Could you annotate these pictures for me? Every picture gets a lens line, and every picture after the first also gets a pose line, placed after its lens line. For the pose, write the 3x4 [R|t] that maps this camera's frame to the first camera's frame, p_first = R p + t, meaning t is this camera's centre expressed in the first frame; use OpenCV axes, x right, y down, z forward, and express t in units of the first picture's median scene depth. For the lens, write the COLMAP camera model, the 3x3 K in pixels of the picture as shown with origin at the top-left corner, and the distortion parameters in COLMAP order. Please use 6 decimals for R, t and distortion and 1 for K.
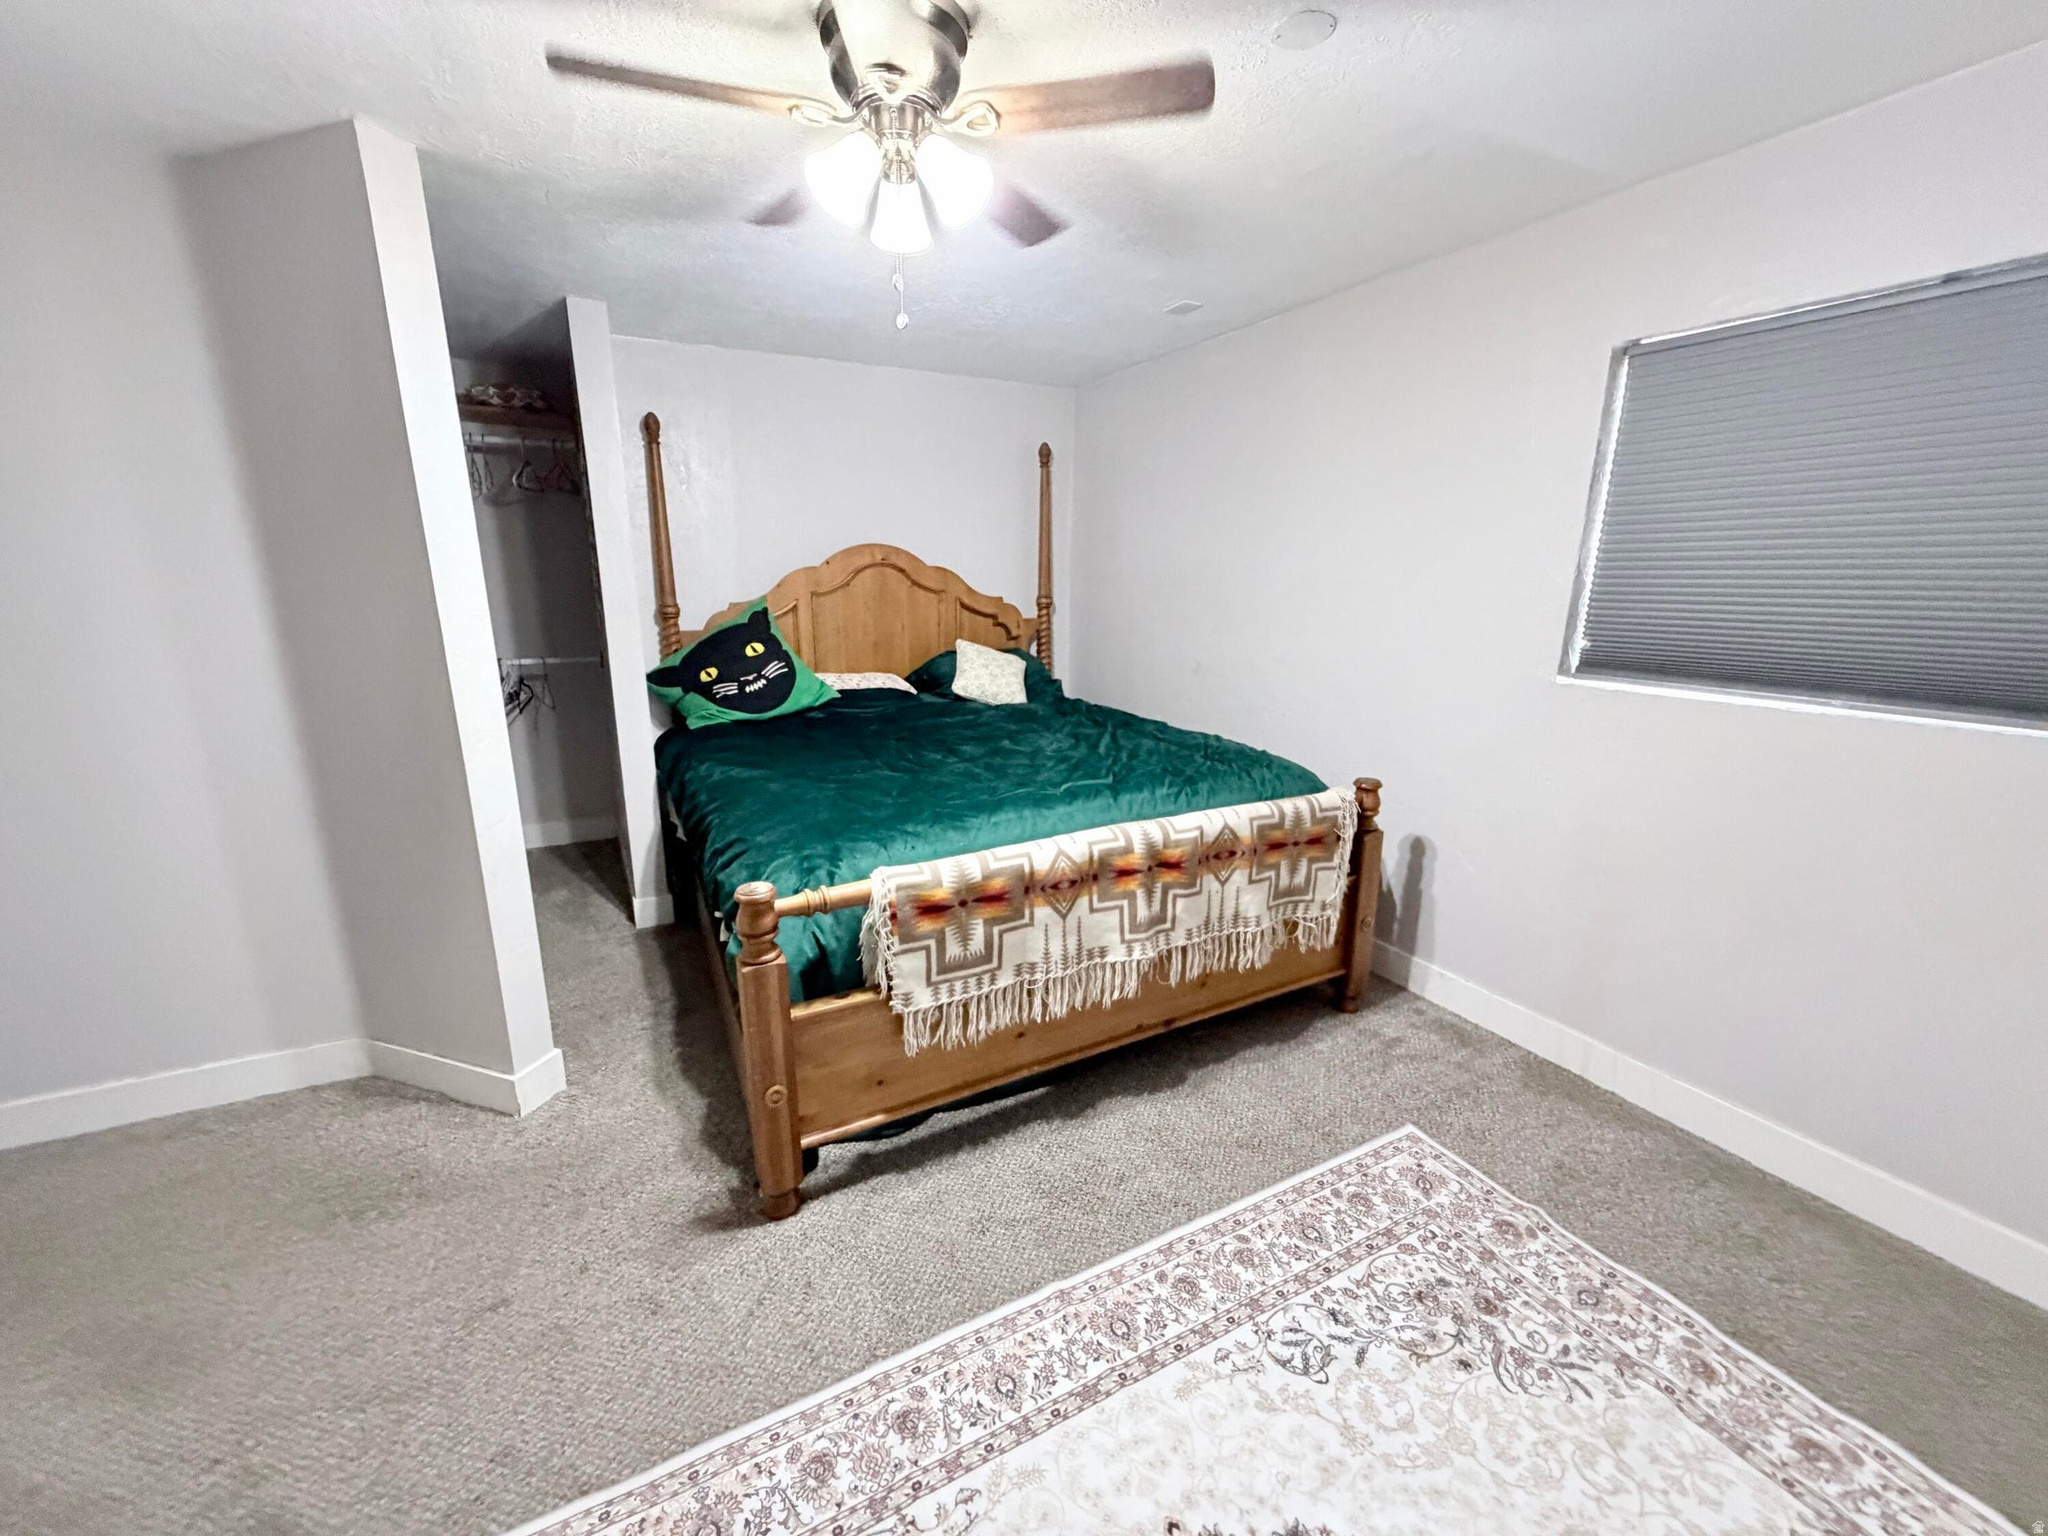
lens RADIAL K [[818.6, 0, 1021.0], [0, 818.6, 766.5], [0, 0, 1]] dist [0.007296, 0.000067]
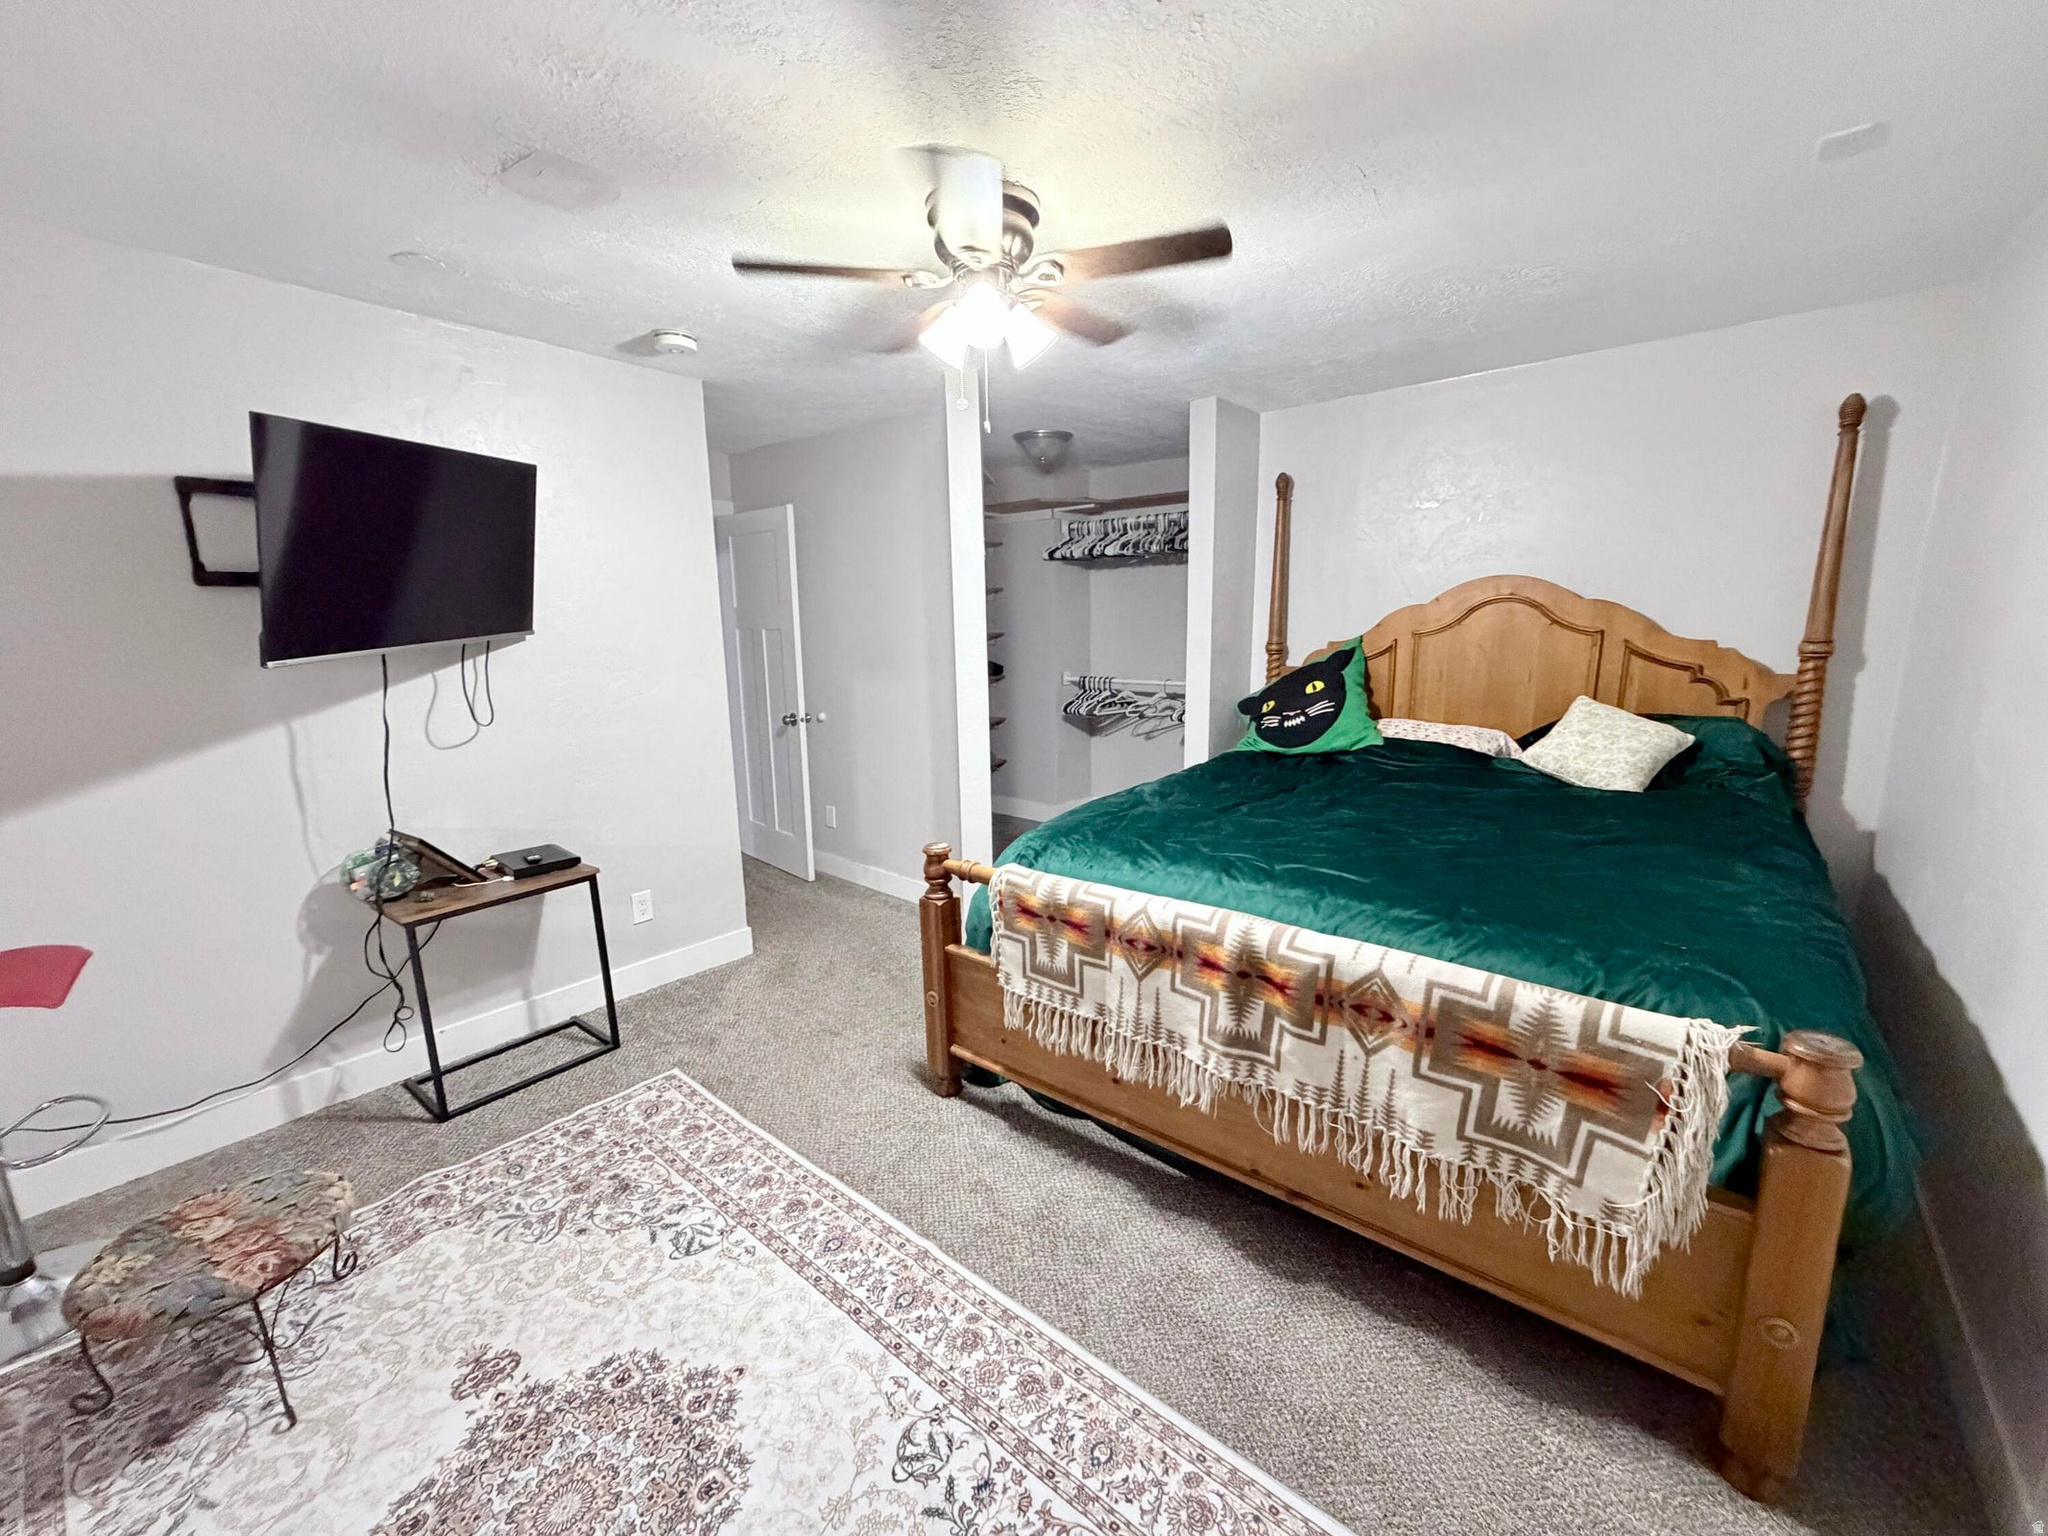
lens RADIAL K [[818.6, 0, 1013.0], [0, 818.6, 765.4], [0, 0, 1]] dist [0.007296, 0.000067]
pose [[0.373968, 0.158617, -0.913777, 0.812927], [-0.192308, 0.977115, 0.090908, -0.114552], [0.907285, 0.141730, 0.395913, 0.446432]]
